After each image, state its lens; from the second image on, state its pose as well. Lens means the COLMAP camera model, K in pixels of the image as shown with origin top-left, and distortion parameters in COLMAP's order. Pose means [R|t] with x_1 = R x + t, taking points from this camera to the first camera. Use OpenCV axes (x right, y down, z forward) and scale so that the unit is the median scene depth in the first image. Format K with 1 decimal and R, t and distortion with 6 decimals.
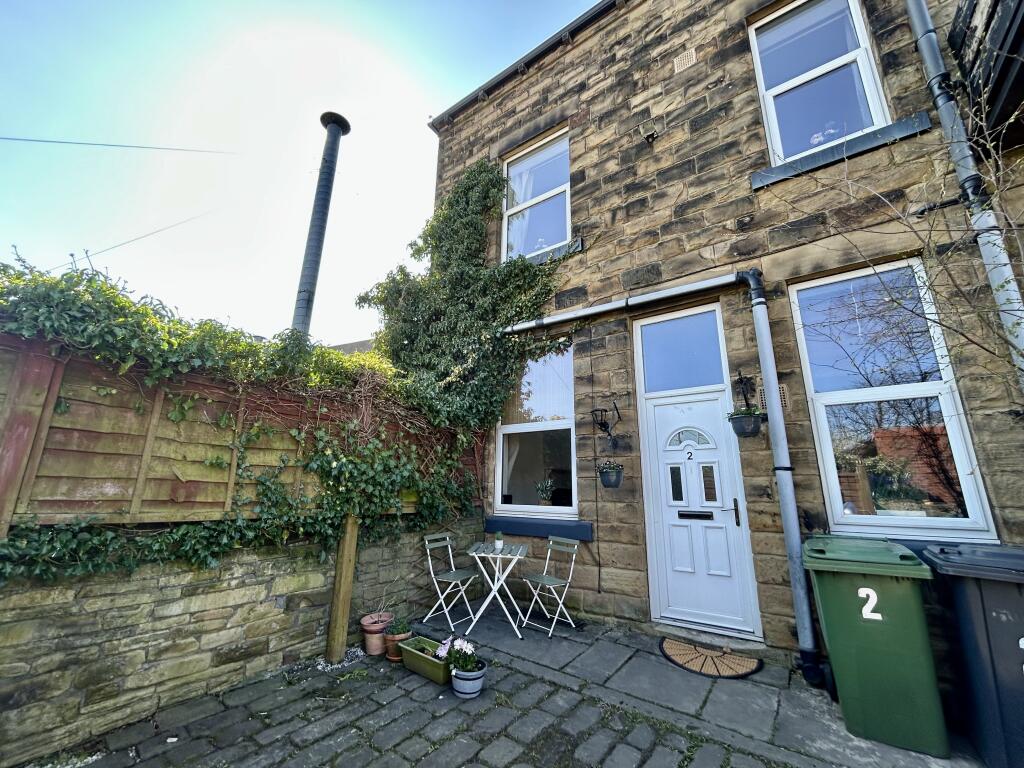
lens RADIAL K [[408.0, 0, 511.6], [0, 408.0, 384.9], [0, 0, 1]] dist [-0.001637, 0.001461]
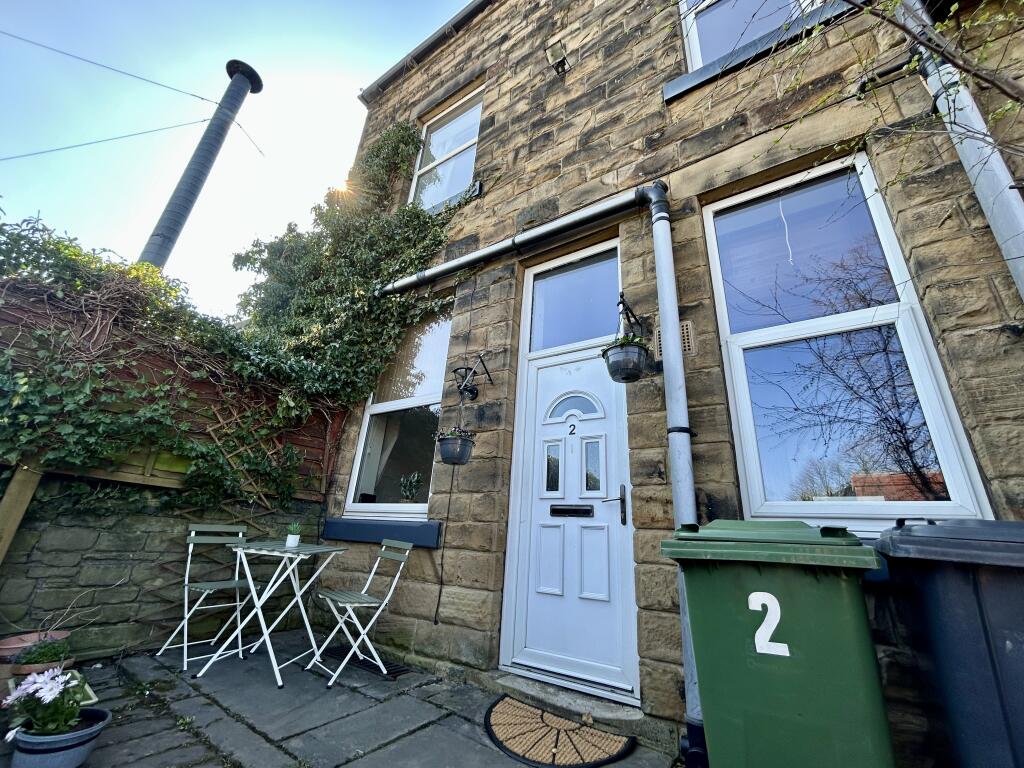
lens RADIAL K [[408.0, 0, 510.9], [0, 408.0, 386.0], [0, 0, 1]] dist [-0.001637, 0.001461]
pose [[0.998041, 0.060353, 0.016477, 0.312553], [-0.058073, 0.991689, -0.114803, 0.187748], [-0.023269, 0.113621, 0.993252, 0.274550]]
